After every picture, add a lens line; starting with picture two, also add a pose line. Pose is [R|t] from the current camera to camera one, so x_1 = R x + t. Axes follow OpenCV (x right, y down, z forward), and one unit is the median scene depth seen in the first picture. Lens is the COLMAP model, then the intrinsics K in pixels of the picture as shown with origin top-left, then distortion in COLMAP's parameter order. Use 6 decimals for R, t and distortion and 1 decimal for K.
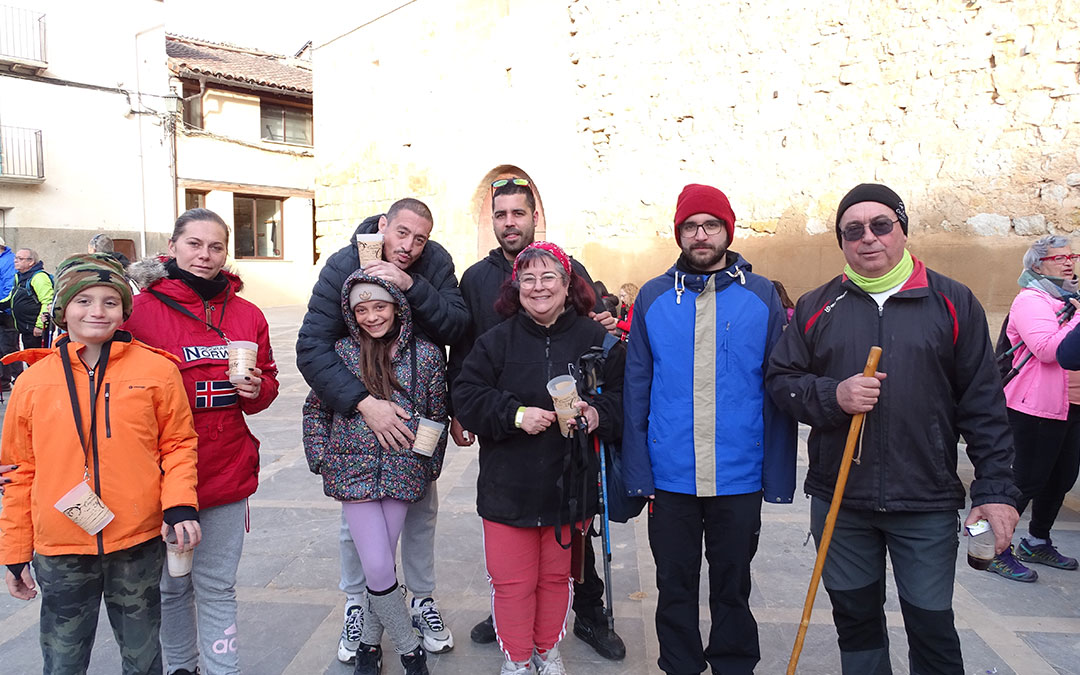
lens RADIAL K [[795.3, 0, 534.4], [0, 795.3, 344.5], [0, 0, 1]] dist [0.011888, -0.002888]
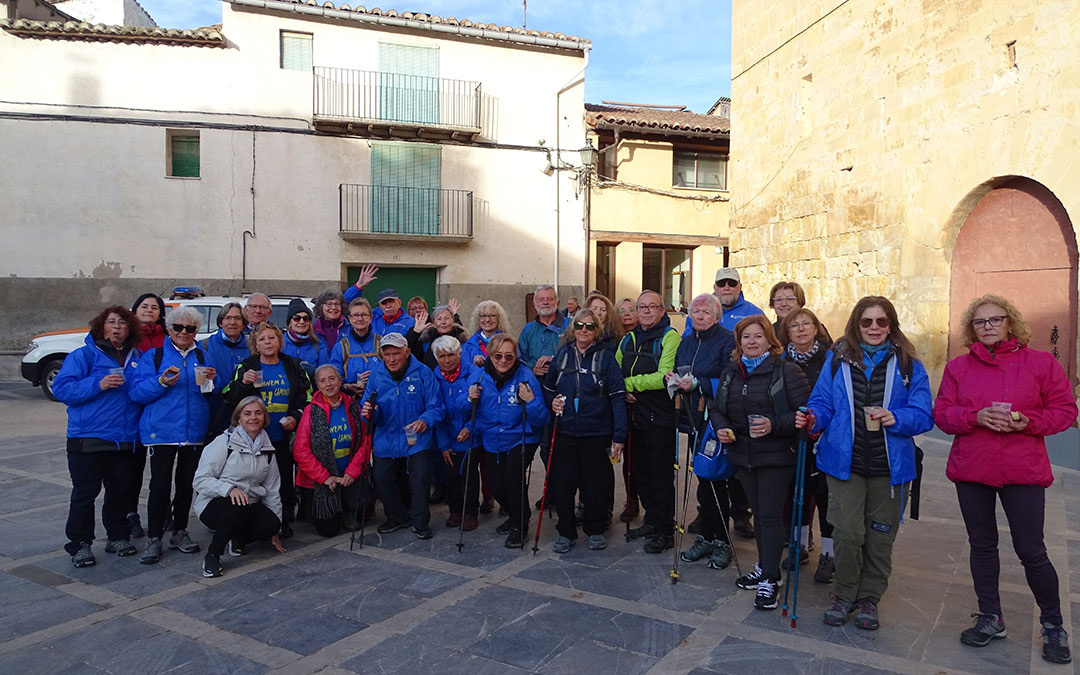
lens RADIAL K [[795.3, 0, 535.1], [0, 795.3, 338.2], [0, 0, 1]] dist [0.011888, -0.002888]
pose [[0.880645, 0.008879, -0.473693, -0.039776], [-0.044381, 0.996974, -0.063821, -0.010357], [0.471693, 0.077227, 0.878374, 0.114211]]
